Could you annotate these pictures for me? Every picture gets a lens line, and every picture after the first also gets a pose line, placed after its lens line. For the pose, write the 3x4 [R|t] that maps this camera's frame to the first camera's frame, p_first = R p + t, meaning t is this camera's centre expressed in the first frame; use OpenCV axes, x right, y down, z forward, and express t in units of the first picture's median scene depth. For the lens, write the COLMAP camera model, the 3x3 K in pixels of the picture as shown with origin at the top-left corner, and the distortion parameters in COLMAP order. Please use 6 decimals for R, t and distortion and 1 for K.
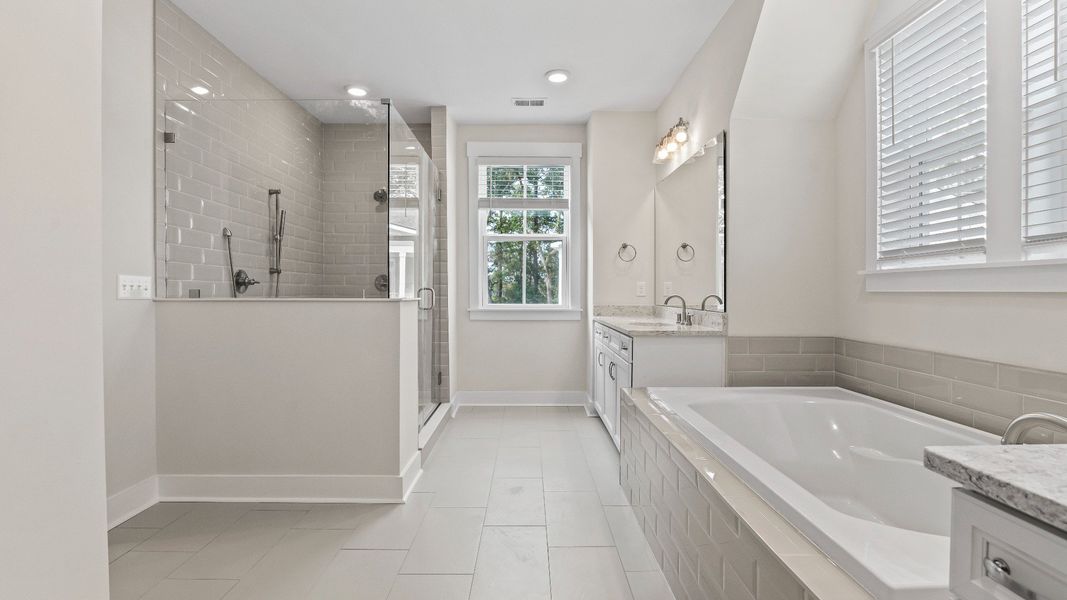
lens RADIAL K [[489.2, 0, 534.6], [0, 489.2, 294.6], [0, 0, 1]] dist [-0.029180, -0.000314]
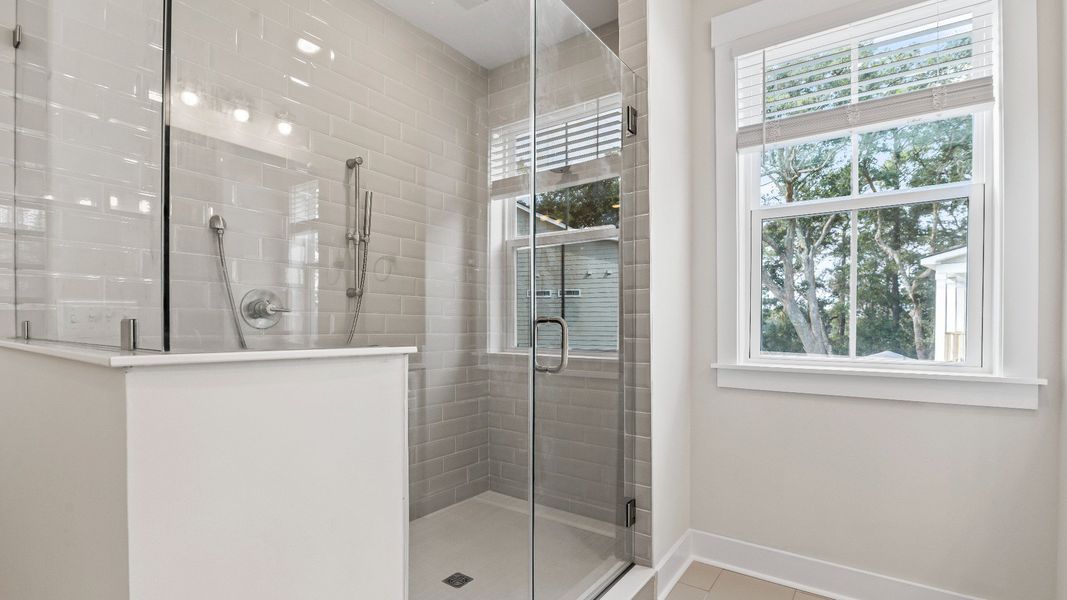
lens RADIAL K [[489.2, 0, 526.3], [0, 489.2, 329.8], [0, 0, 1]] dist [-0.029180, -0.000314]
pose [[0.793764, 0.006742, -0.608188, 0.007958], [-0.008291, 0.999966, 0.000265, -0.002751], [0.608169, 0.004832, 0.793793, 0.502412]]
